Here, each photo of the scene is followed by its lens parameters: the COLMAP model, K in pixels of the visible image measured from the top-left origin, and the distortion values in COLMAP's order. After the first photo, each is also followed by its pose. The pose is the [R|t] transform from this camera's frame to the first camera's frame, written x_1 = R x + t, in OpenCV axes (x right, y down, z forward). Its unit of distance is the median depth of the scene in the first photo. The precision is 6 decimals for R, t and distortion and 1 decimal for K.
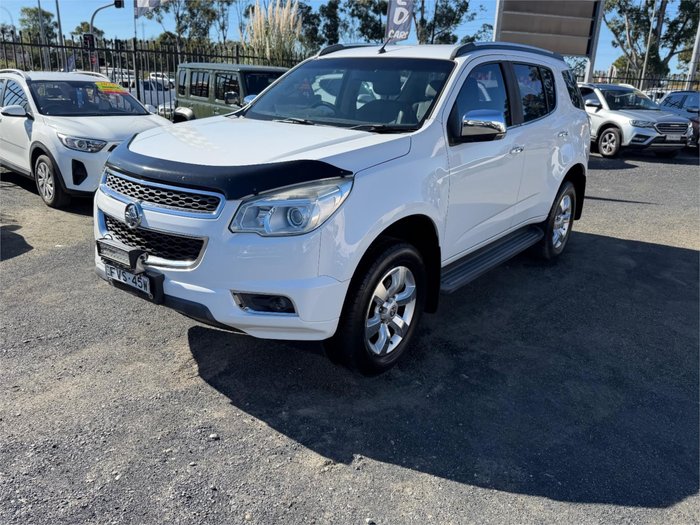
lens RADIAL K [[549.8, 0, 347.6], [0, 549.8, 265.3], [0, 0, 1]] dist [0.049216, -0.072191]
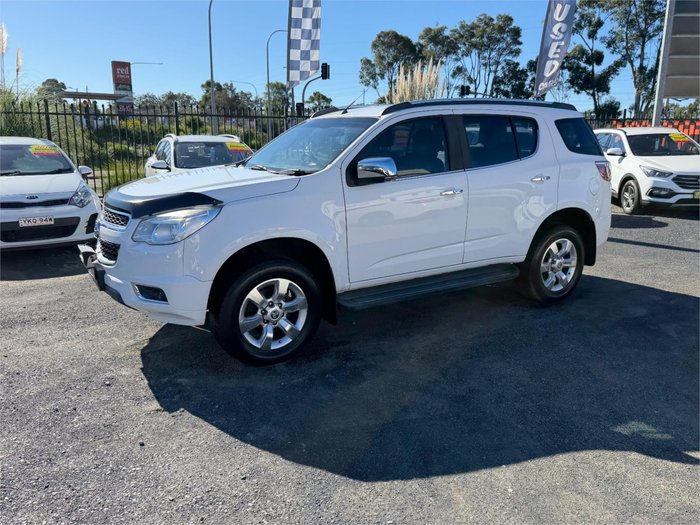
lens RADIAL K [[549.8, 0, 347.9], [0, 549.8, 257.0], [0, 0, 1]] dist [0.049216, -0.072191]
pose [[0.933512, 0.046528, -0.355514, 0.518386], [-0.084383, 0.992203, -0.091718, 0.041426], [0.348475, 0.115620, 0.930160, -0.091156]]
